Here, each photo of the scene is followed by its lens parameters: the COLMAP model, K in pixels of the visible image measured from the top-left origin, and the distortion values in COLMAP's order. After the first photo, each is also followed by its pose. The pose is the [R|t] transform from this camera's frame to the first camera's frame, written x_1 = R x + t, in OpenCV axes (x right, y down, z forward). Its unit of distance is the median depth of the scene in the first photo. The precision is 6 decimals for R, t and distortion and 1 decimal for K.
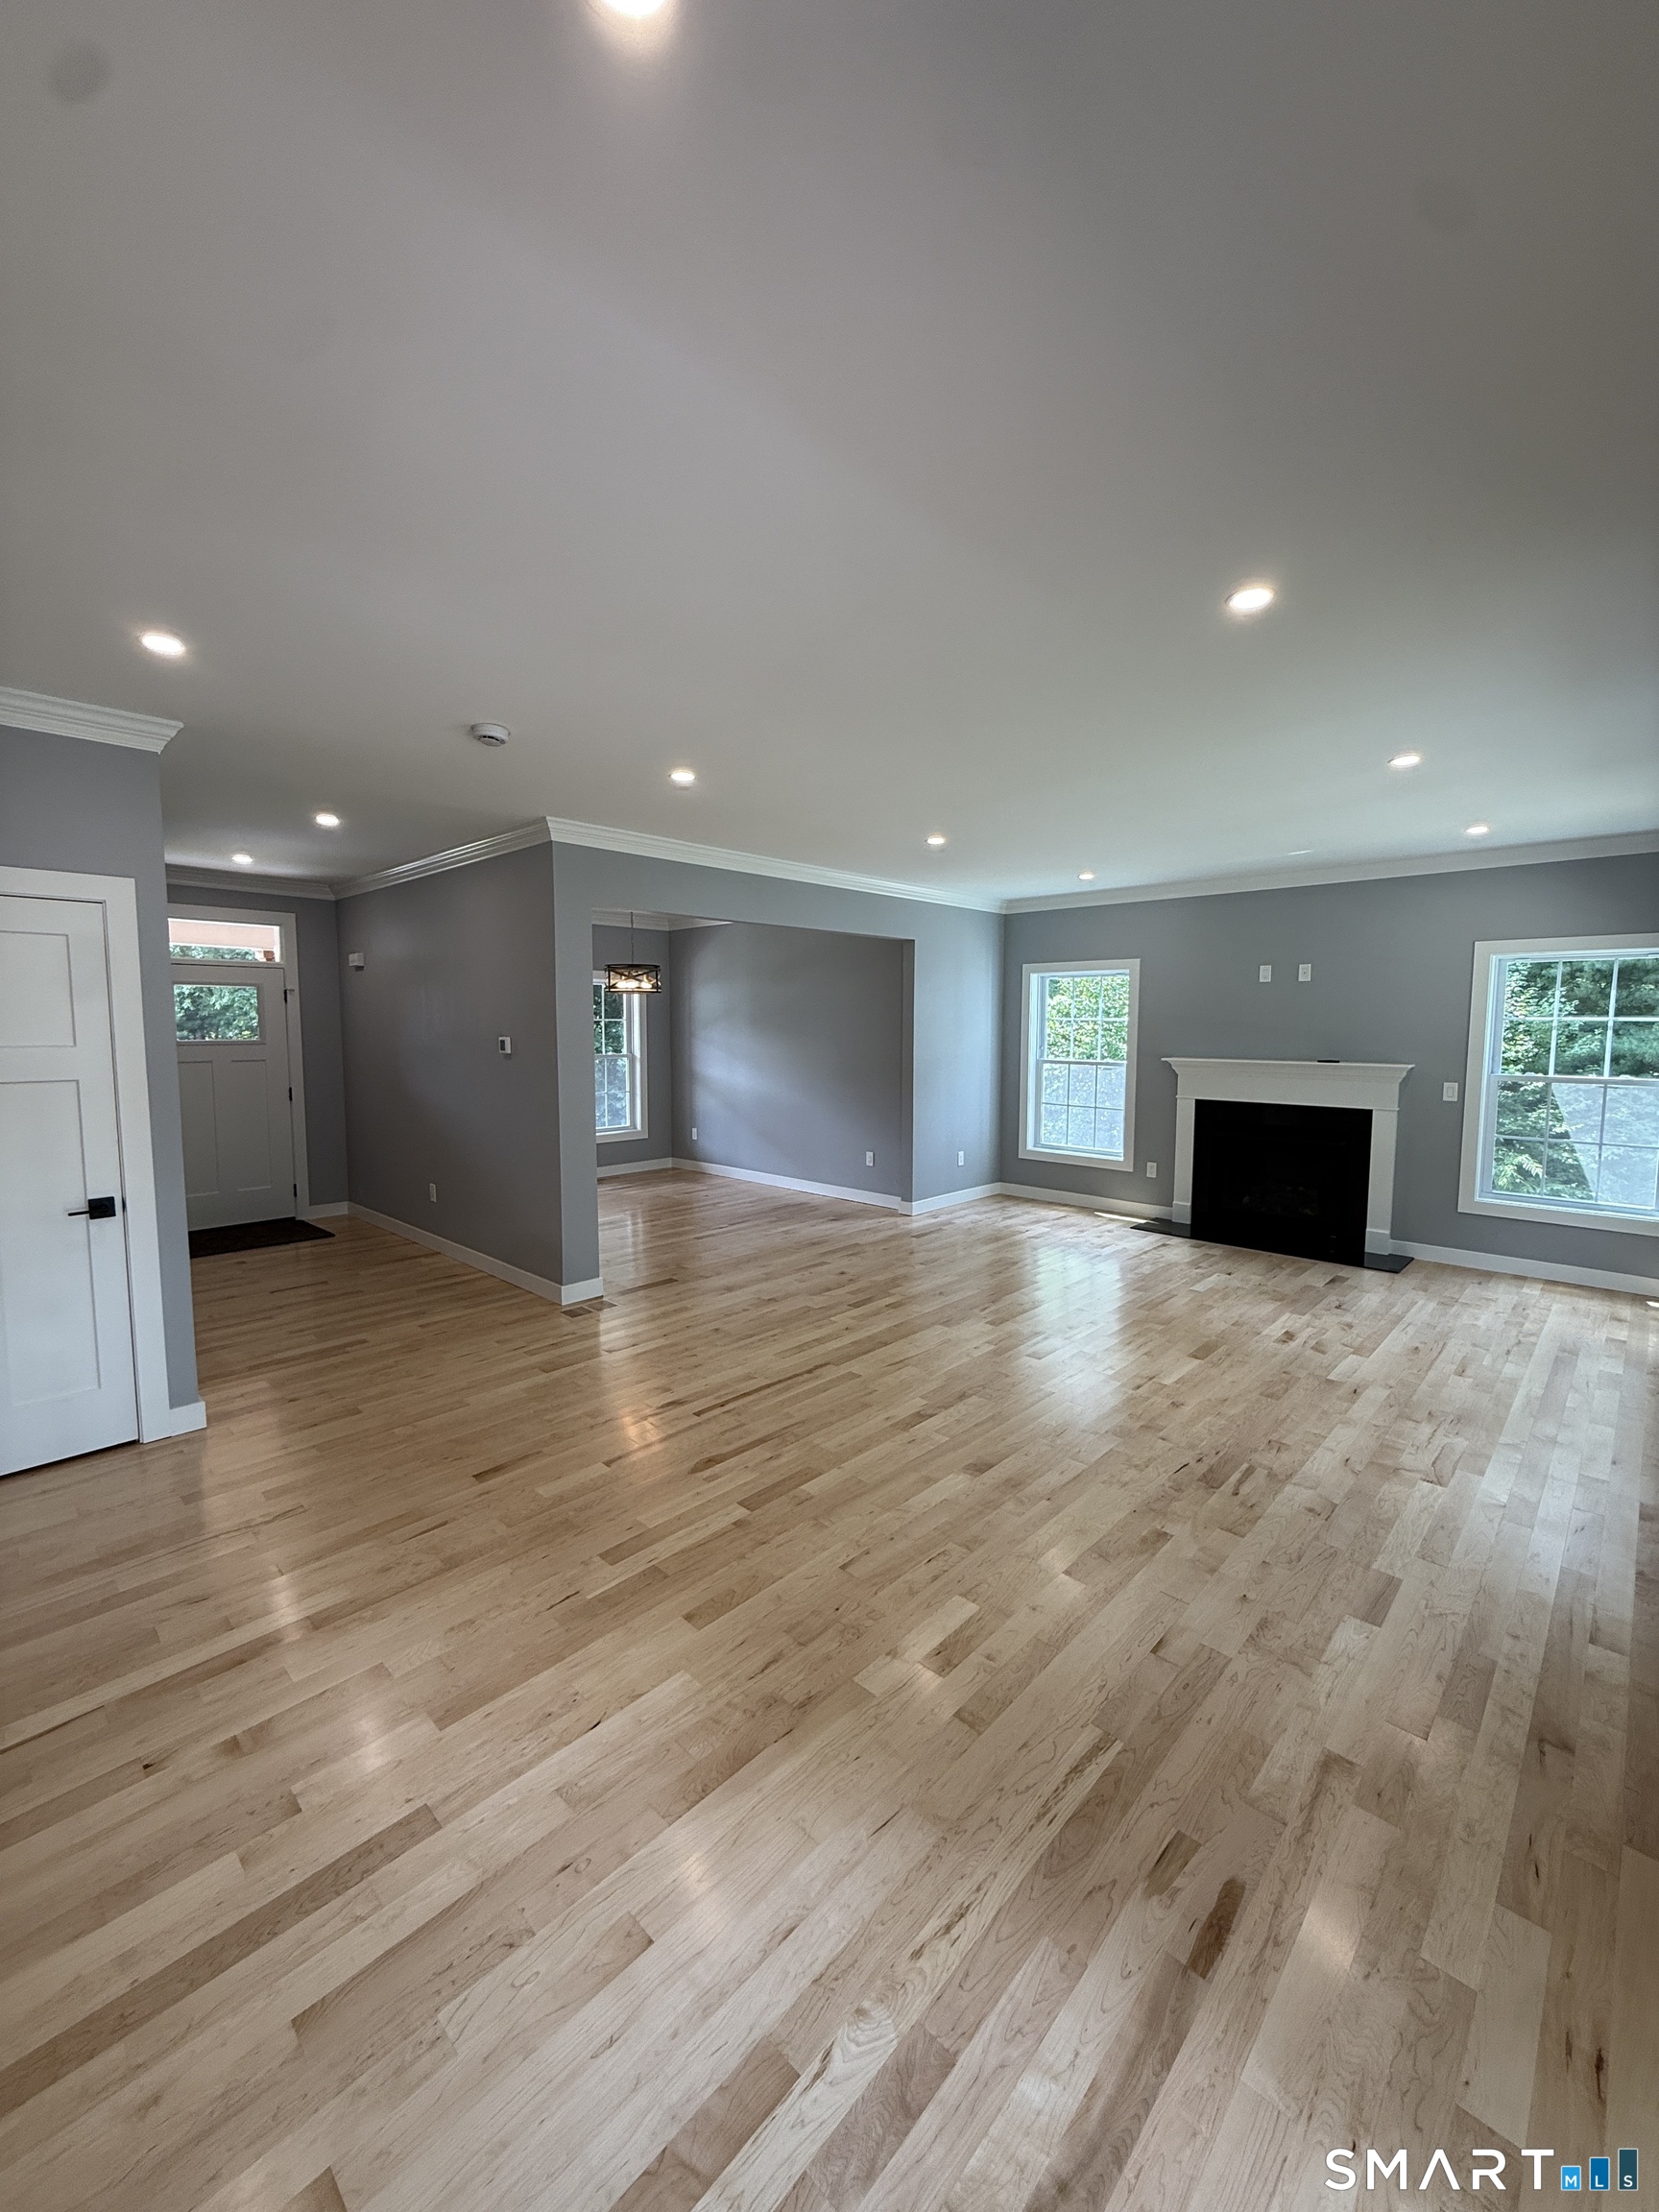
lens RADIAL K [[878.1, 0, 829.5], [0, 878.1, 1106.0], [0, 0, 1]] dist [0.000871, -0.000326]
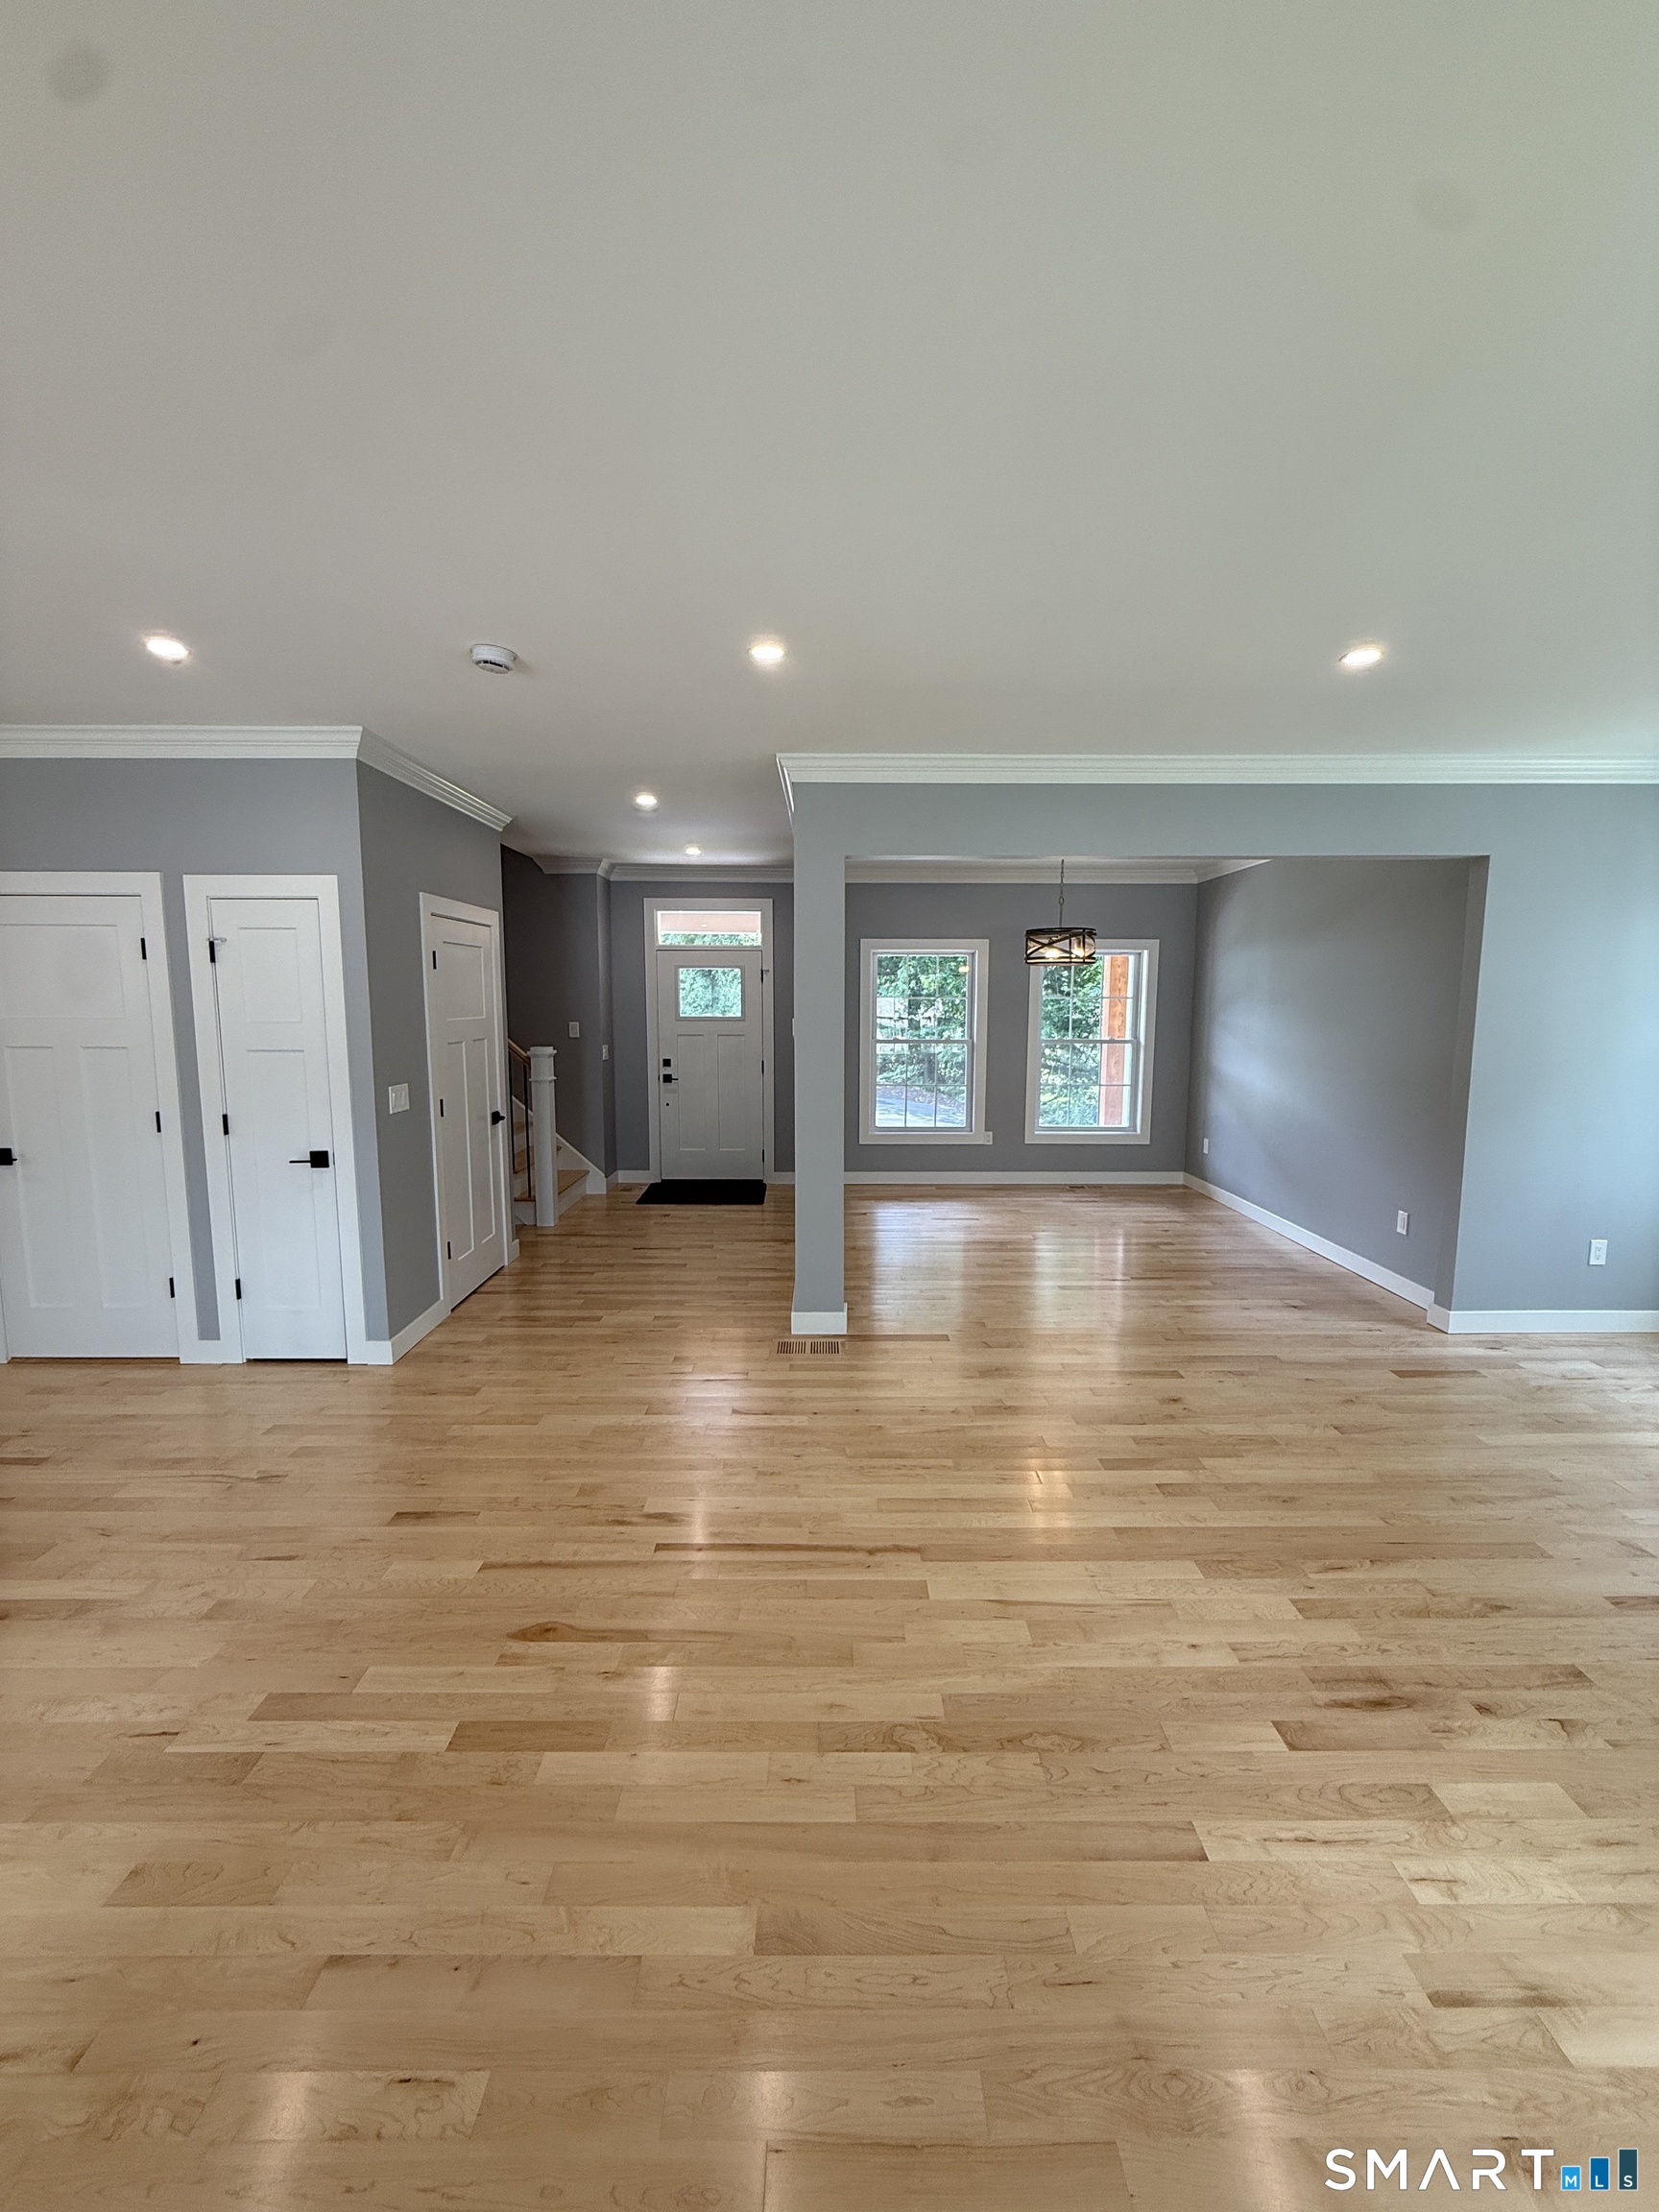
lens RADIAL K [[878.1, 0, 829.5], [0, 878.1, 1106.0], [0, 0, 1]] dist [0.000871, -0.000326]
pose [[0.692878, 0.087144, -0.715769, 0.318379], [-0.068239, 0.996140, 0.055222, -0.044394], [0.717818, 0.010581, 0.696150, 0.437998]]
